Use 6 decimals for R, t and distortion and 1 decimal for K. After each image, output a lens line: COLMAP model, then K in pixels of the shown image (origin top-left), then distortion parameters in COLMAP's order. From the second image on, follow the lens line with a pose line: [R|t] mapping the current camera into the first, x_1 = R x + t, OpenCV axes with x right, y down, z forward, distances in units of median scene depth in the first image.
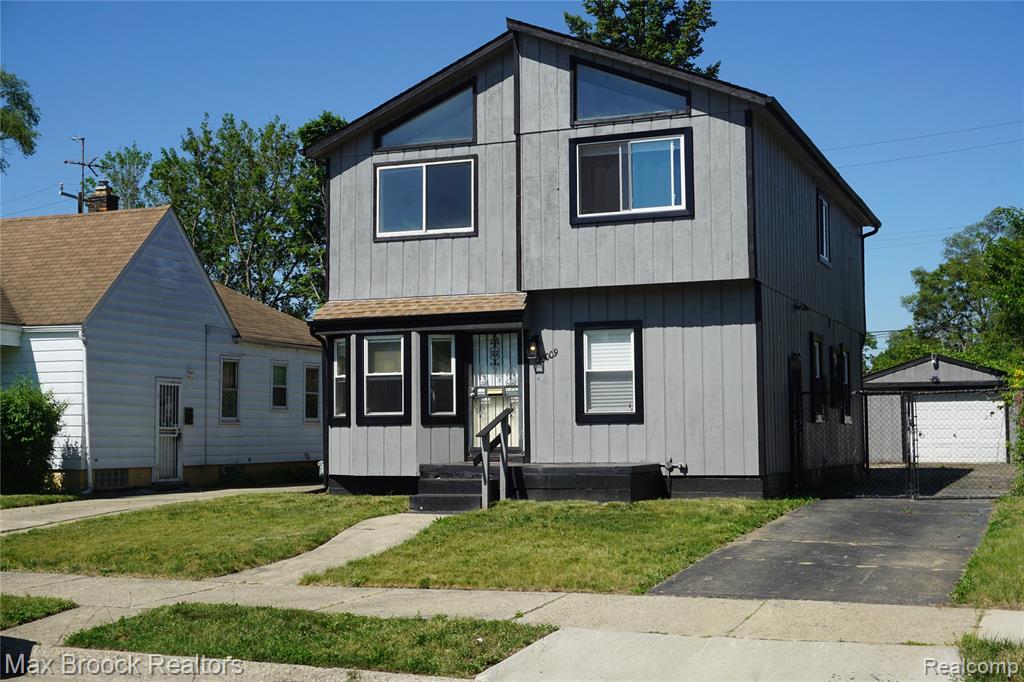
lens RADIAL K [[1341.5, 0, 512.0], [0, 1341.5, 341.0], [0, 0, 1]] dist [-0.000793, -0.018537]
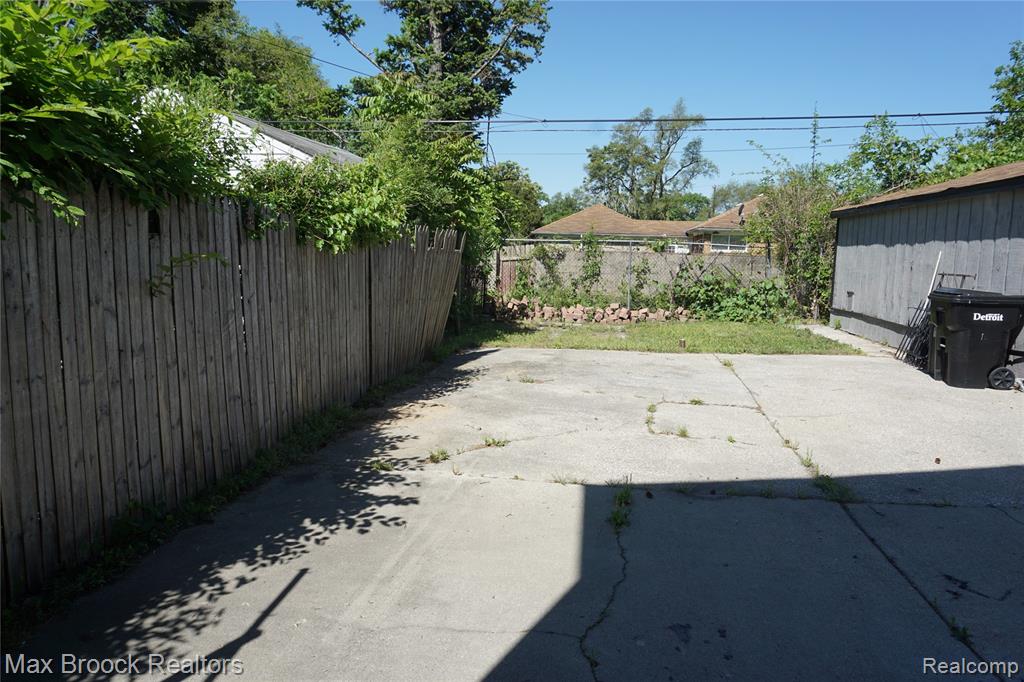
lens RADIAL K [[679.0, 0, 513.7], [0, 679.0, 341.2], [0, 0, 1]] dist [-0.052636, 0.032361]
pose [[0.965004, -0.004567, 0.262197, 0.102406], [-0.048967, 0.979124, 0.197276, 0.088375], [-0.257624, -0.203211, 0.944635, 1.592316]]
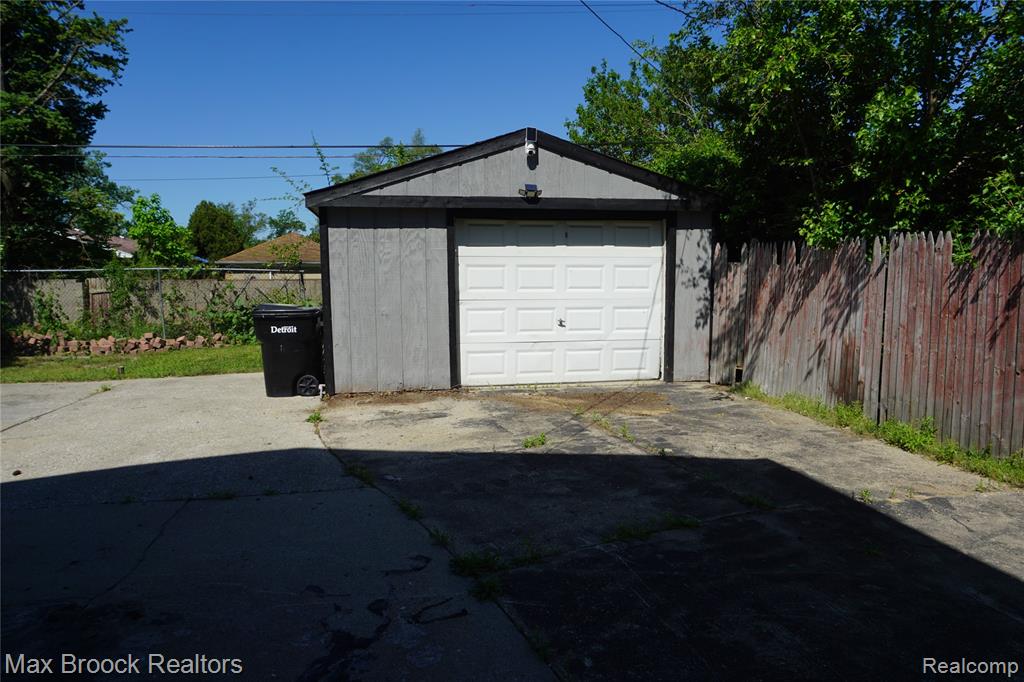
lens RADIAL K [[679.0, 0, 513.7], [0, 679.0, 341.2], [0, 0, 1]] dist [-0.052636, 0.032361]
pose [[0.842425, -0.043775, 0.537033, 0.349581], [-0.039949, 0.988877, 0.143272, 0.079969], [-0.537331, -0.142150, 0.831306, 1.470586]]
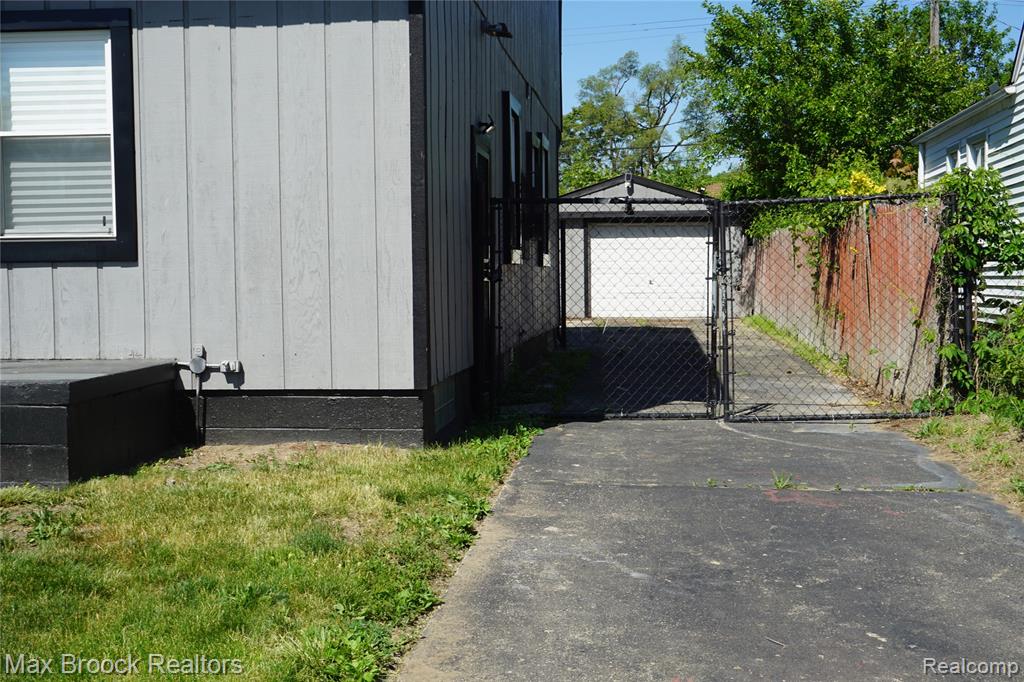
lens RADIAL K [[1267.1, 0, 492.7], [0, 1267.1, 341.1], [0, 0, 1]] dist [-0.001790, 0.000702]
pose [[0.966079, -0.015264, 0.257797, 0.099729], [-0.015527, 0.993013, 0.116982, 0.036516], [-0.257781, -0.117016, 0.959091, 0.578734]]
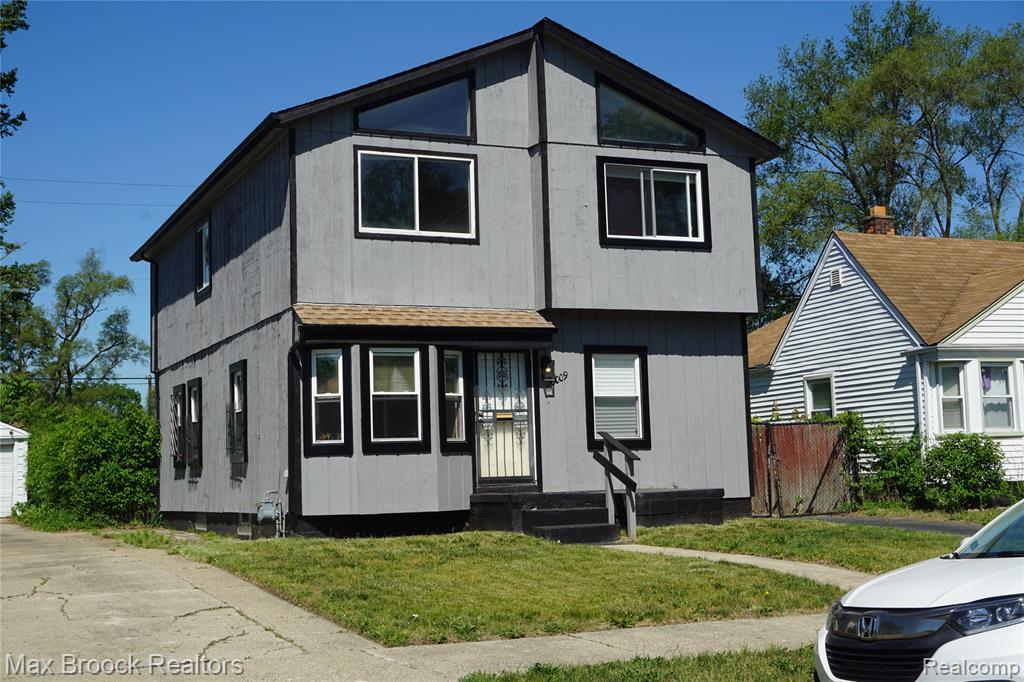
lens RADIAL K [[1366.0, 0, 512.0], [0, 1366.0, 341.0], [0, 0, 1]] dist [0.004674, 0.016595]
pose [[0.690586, 0.059417, 0.720805, -0.691335], [-0.026682, 0.998034, -0.056706, 0.039958], [-0.722758, 0.019928, 0.690814, 0.356768]]
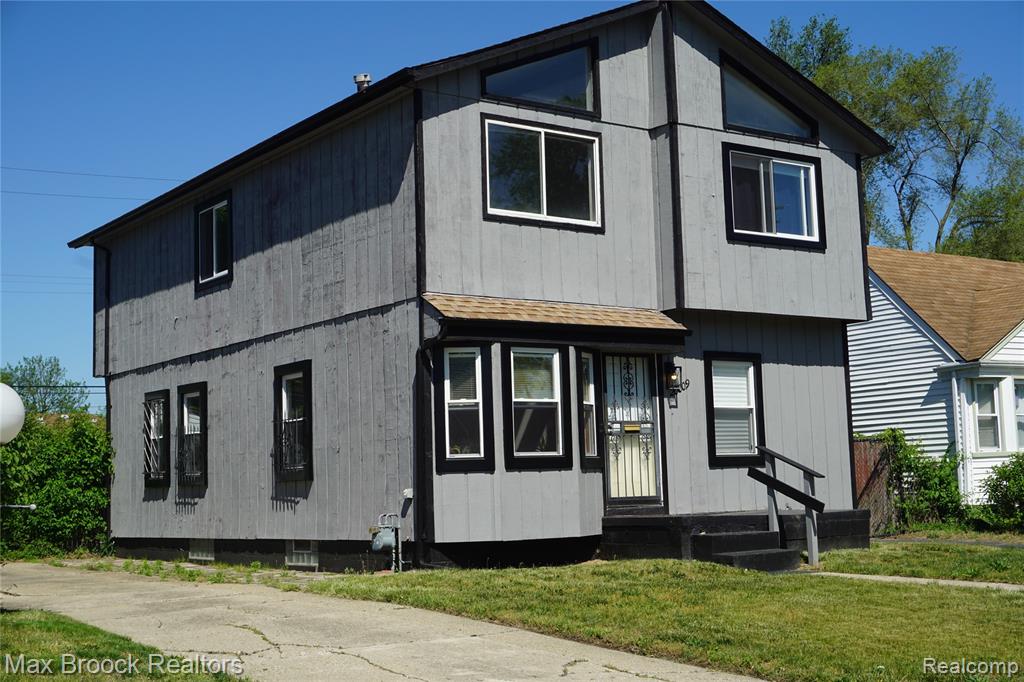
lens RADIAL K [[1367.7, 0, 512.0], [0, 1367.7, 341.0], [0, 0, 1]] dist [-0.003217, 0.049705]
pose [[0.533368, 0.084396, 0.841663, -0.759656], [-0.034056, 0.996346, -0.078325, 0.053165], [-0.845198, 0.013112, 0.534293, 0.627233]]
